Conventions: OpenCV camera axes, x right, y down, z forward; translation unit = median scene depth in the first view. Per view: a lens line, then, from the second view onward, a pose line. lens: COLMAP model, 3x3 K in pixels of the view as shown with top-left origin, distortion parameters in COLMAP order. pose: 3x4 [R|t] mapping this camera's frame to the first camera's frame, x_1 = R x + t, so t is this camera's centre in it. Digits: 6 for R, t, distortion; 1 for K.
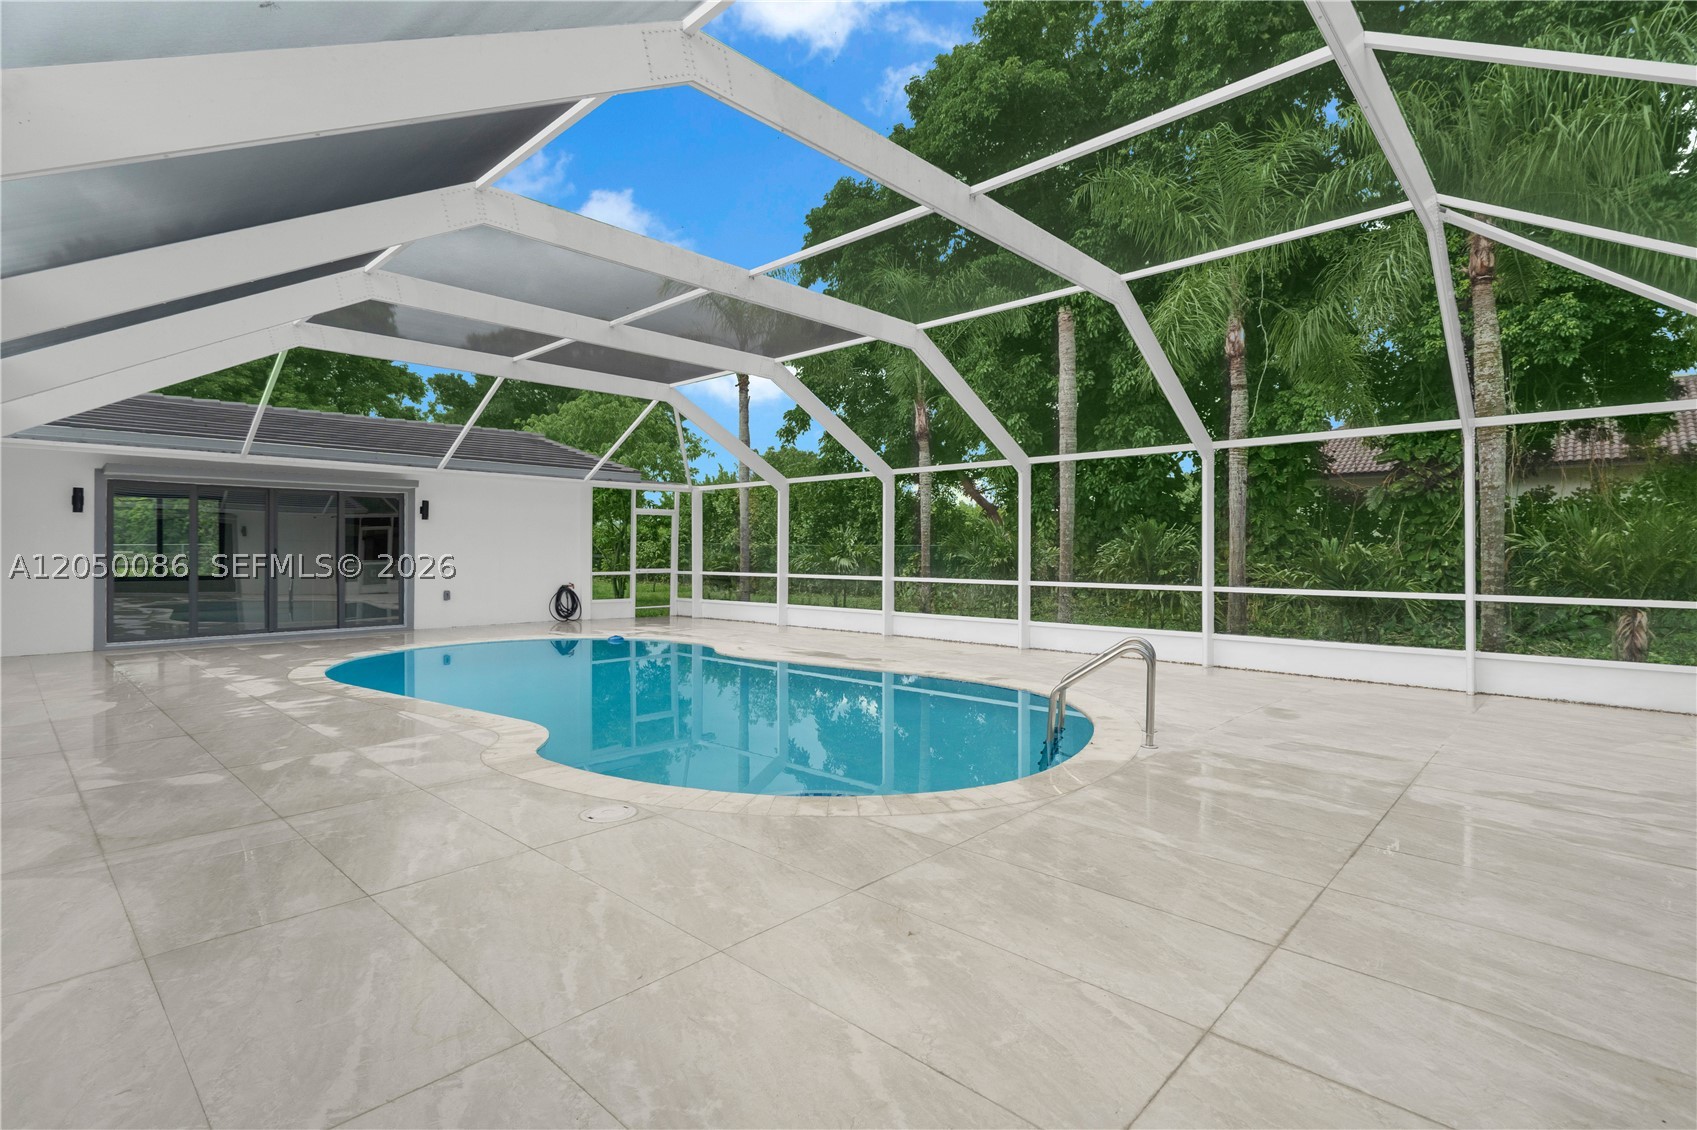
lens RADIAL K [[803.9, 0, 848.5], [0, 803.9, 565.0], [0, 0, 1]] dist [0.000399, 0.000129]
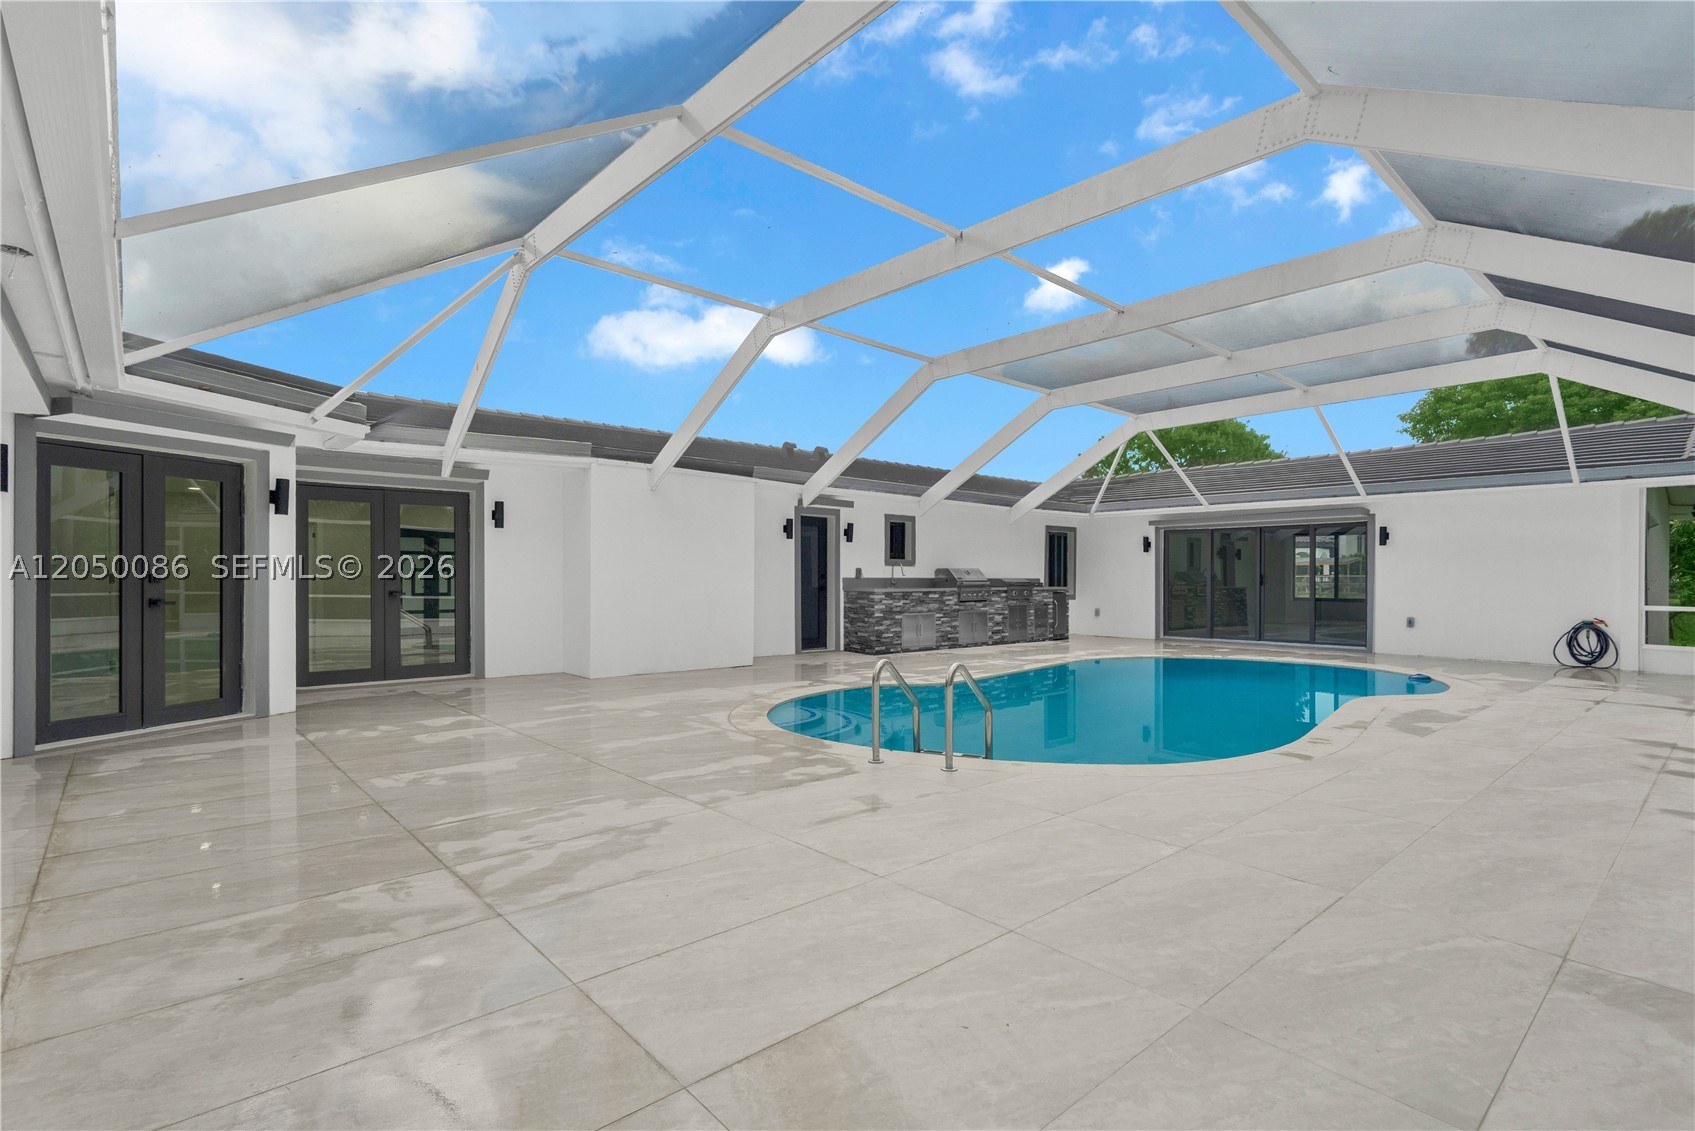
lens RADIAL K [[805.6, 0, 847.5], [0, 805.6, 565.5], [0, 0, 1]] dist [0.000584, 0.000043]
pose [[-0.090648, -0.017287, -0.995733, 0.714751], [-0.020015, 0.999679, -0.015533, -0.001586], [0.995682, 0.018522, -0.090965, 0.543141]]
